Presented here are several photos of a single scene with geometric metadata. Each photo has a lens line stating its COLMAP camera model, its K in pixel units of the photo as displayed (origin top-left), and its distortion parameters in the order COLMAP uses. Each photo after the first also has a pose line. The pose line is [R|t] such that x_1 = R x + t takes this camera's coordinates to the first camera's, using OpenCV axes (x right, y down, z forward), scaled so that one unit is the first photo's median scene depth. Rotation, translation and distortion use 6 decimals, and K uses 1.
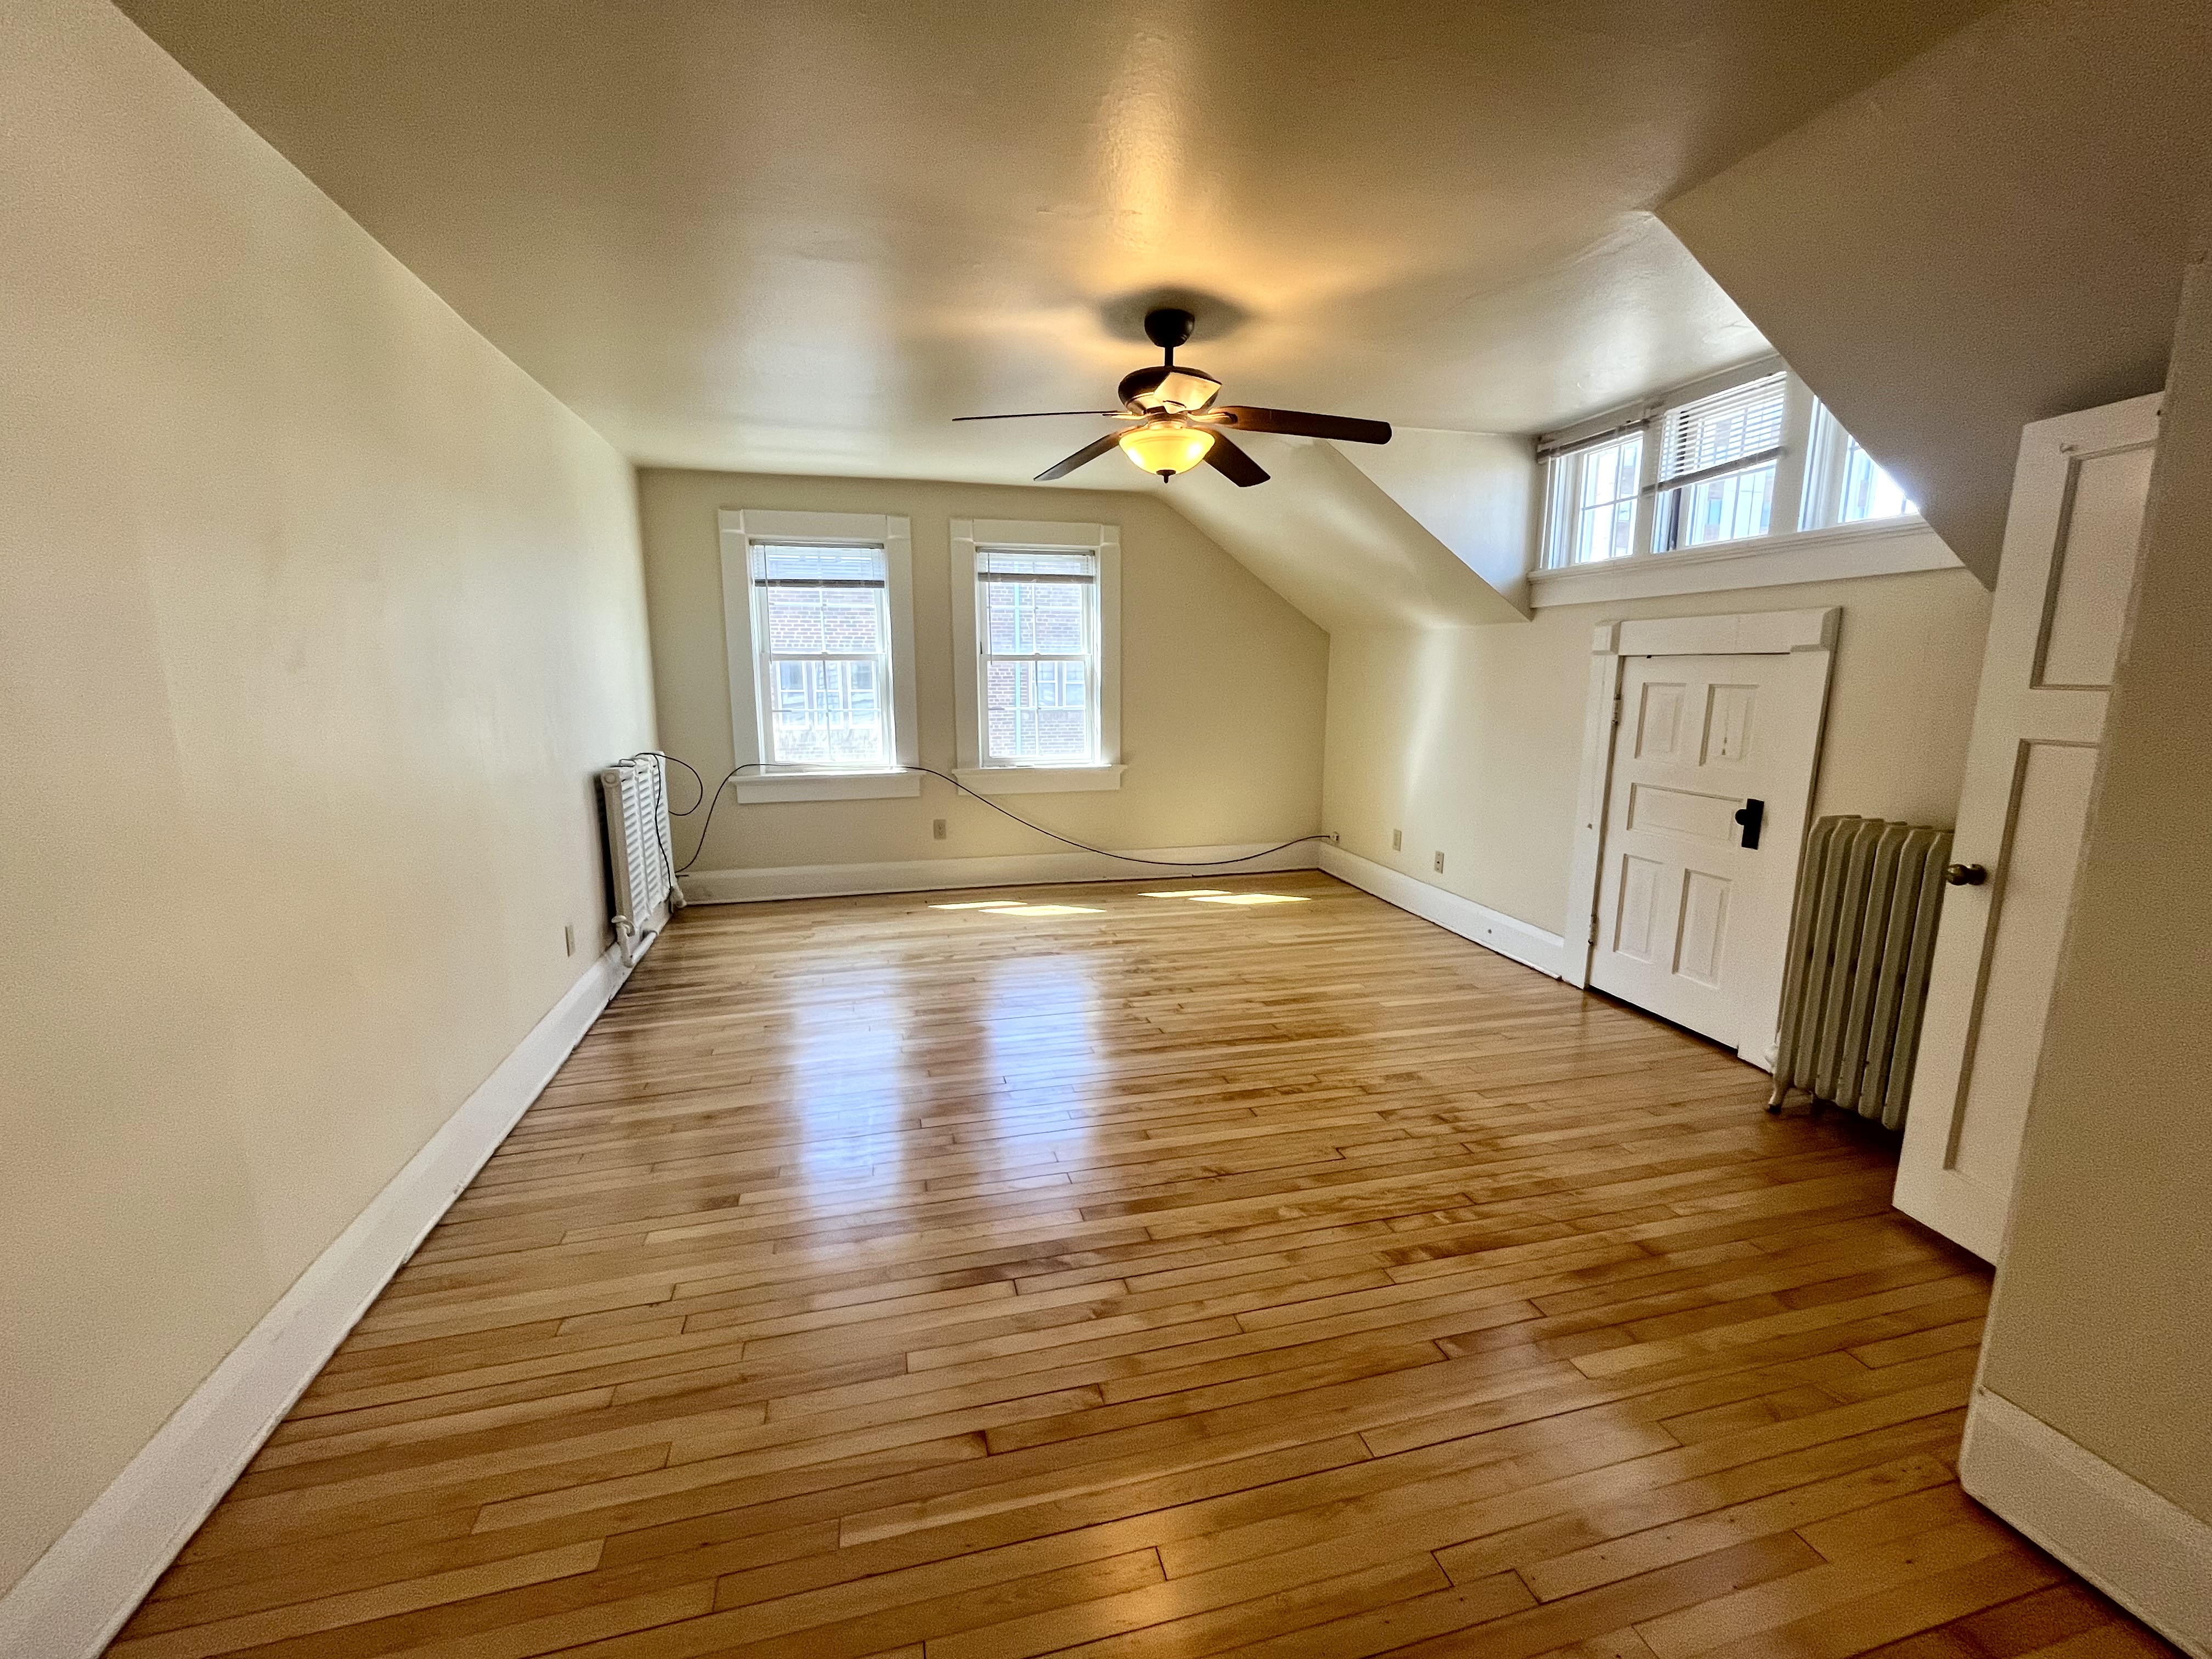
lens RADIAL K [[897.8, 0, 1098.5], [0, 897.8, 829.7], [0, 0, 1]] dist [-0.001673, 0.000322]
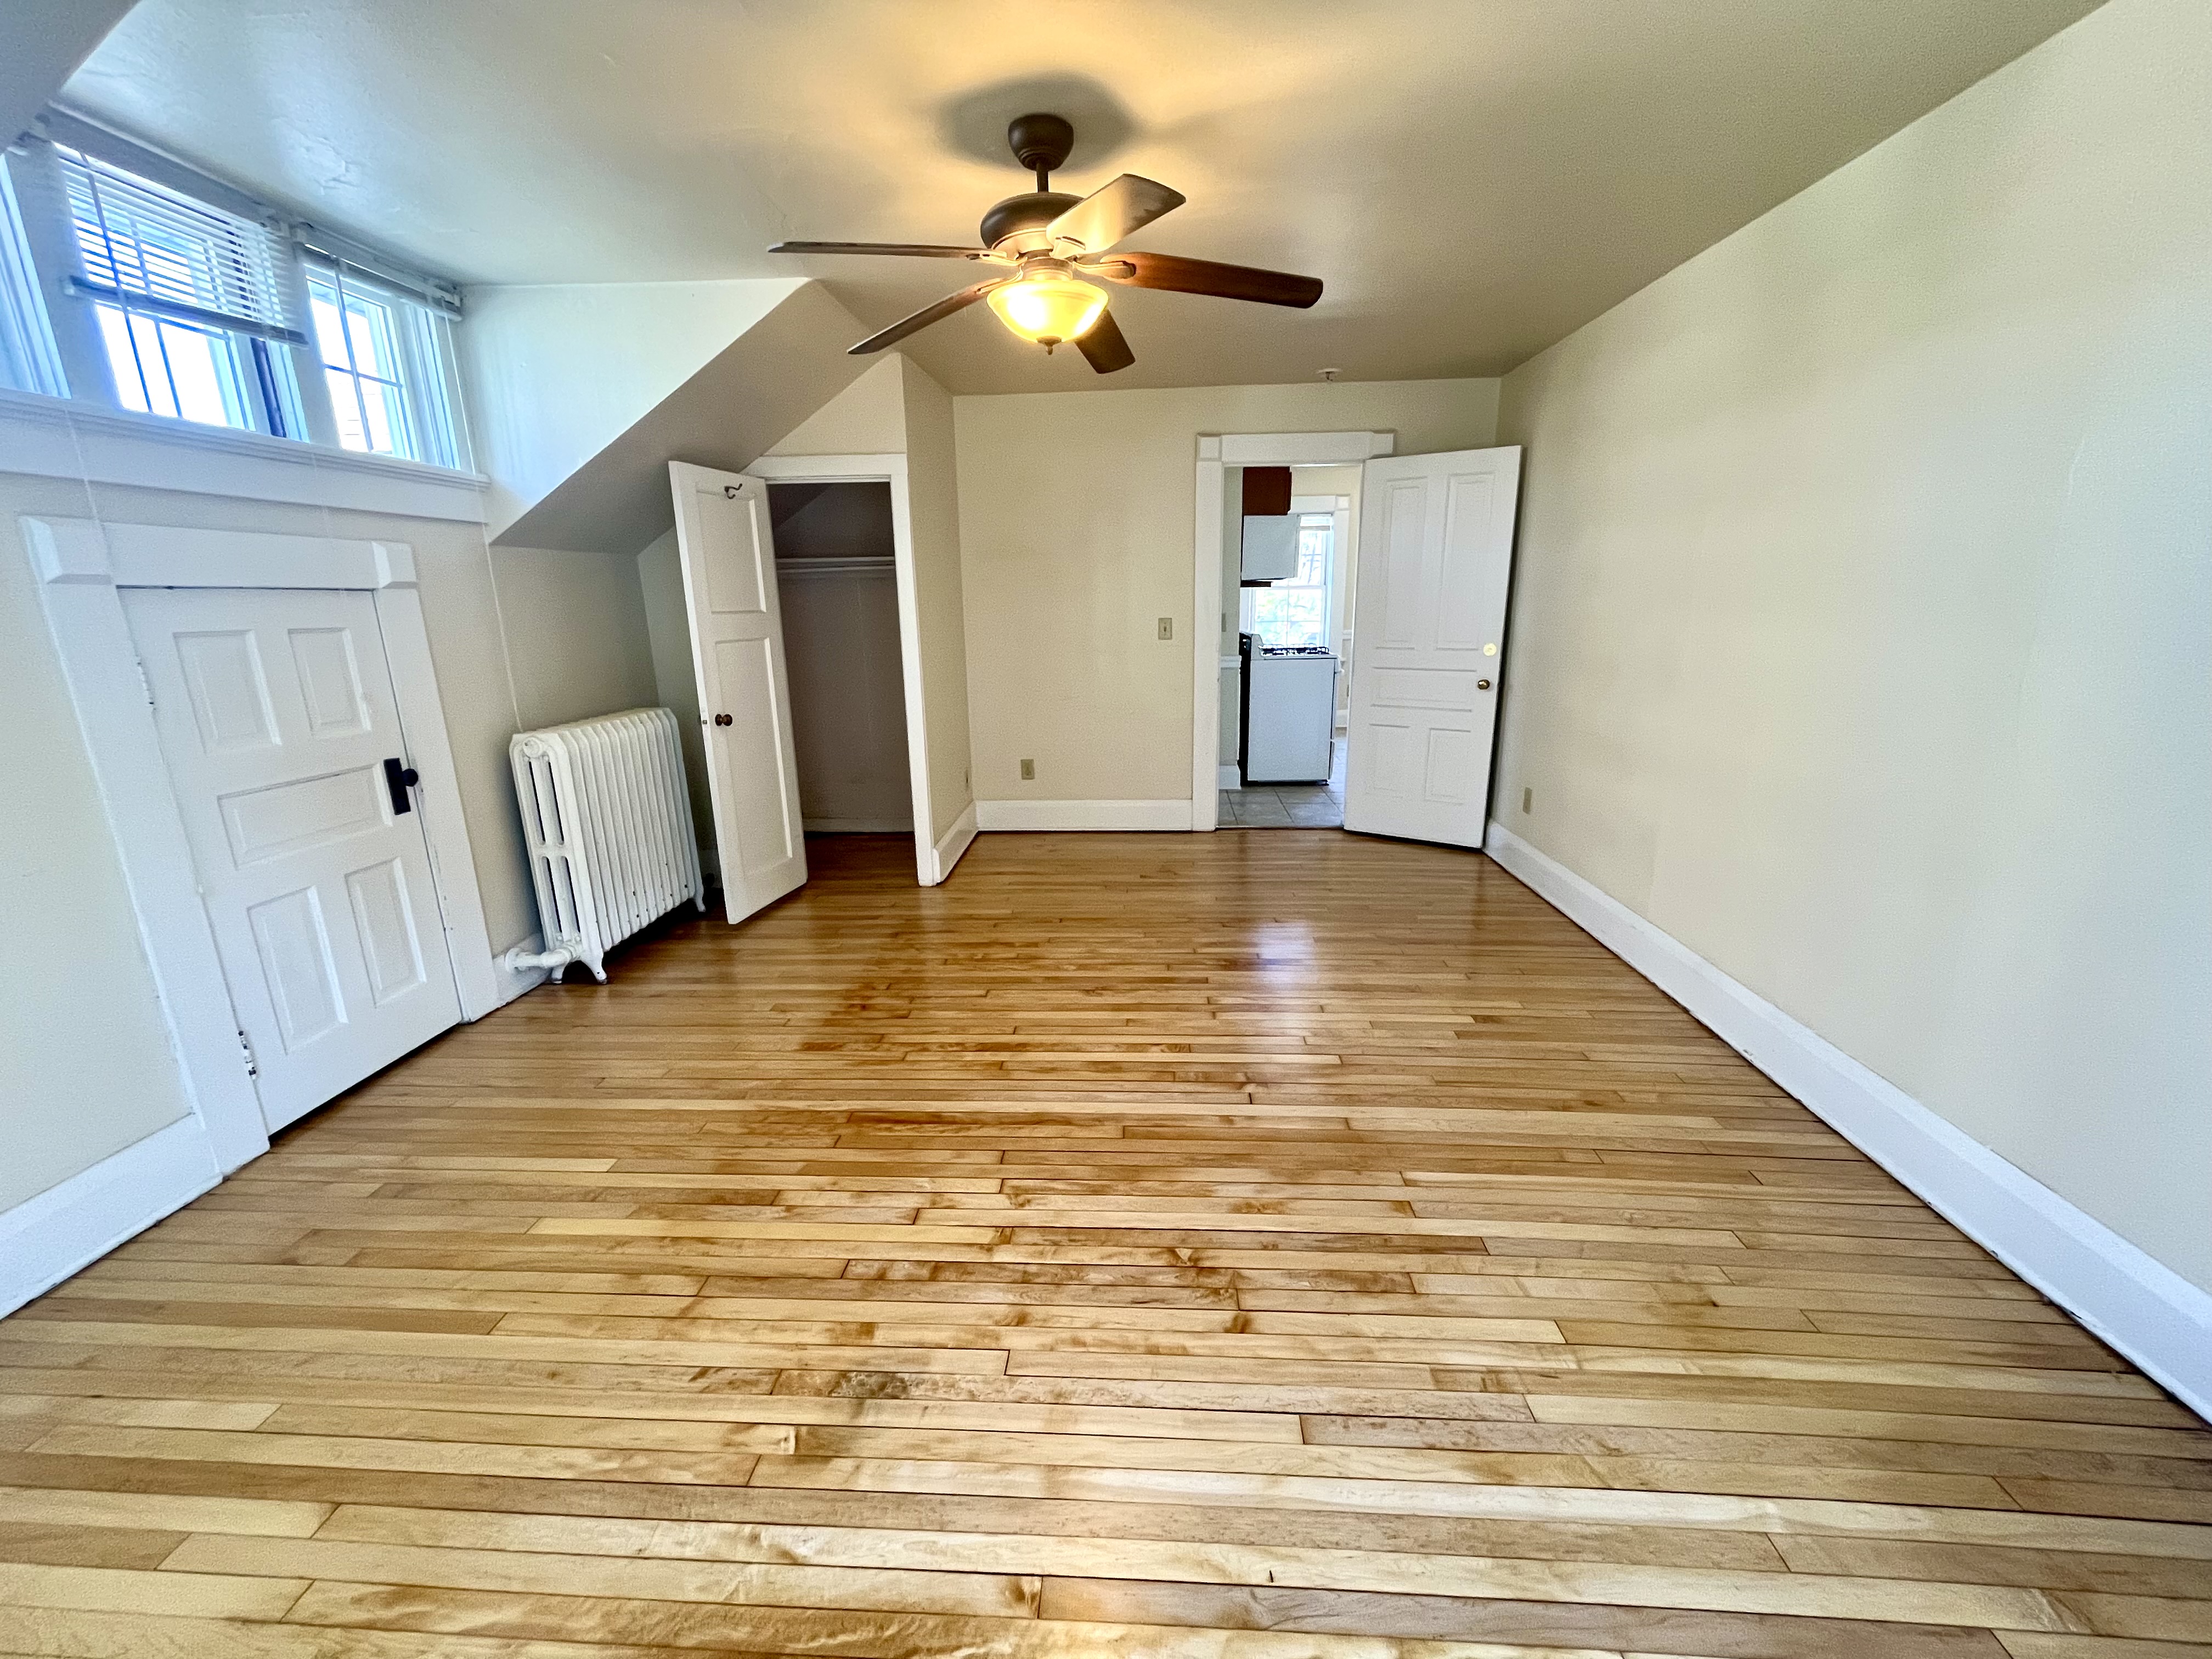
lens RADIAL K [[897.8, 0, 1098.5], [0, 897.8, 829.7], [0, 0, 1]] dist [-0.001673, 0.000322]
pose [[-0.950727, -0.060923, 0.303986, -0.197835], [0.071053, 0.911589, 0.404917, -0.276452], [-0.301779, 0.406564, -0.862343, 1.574601]]
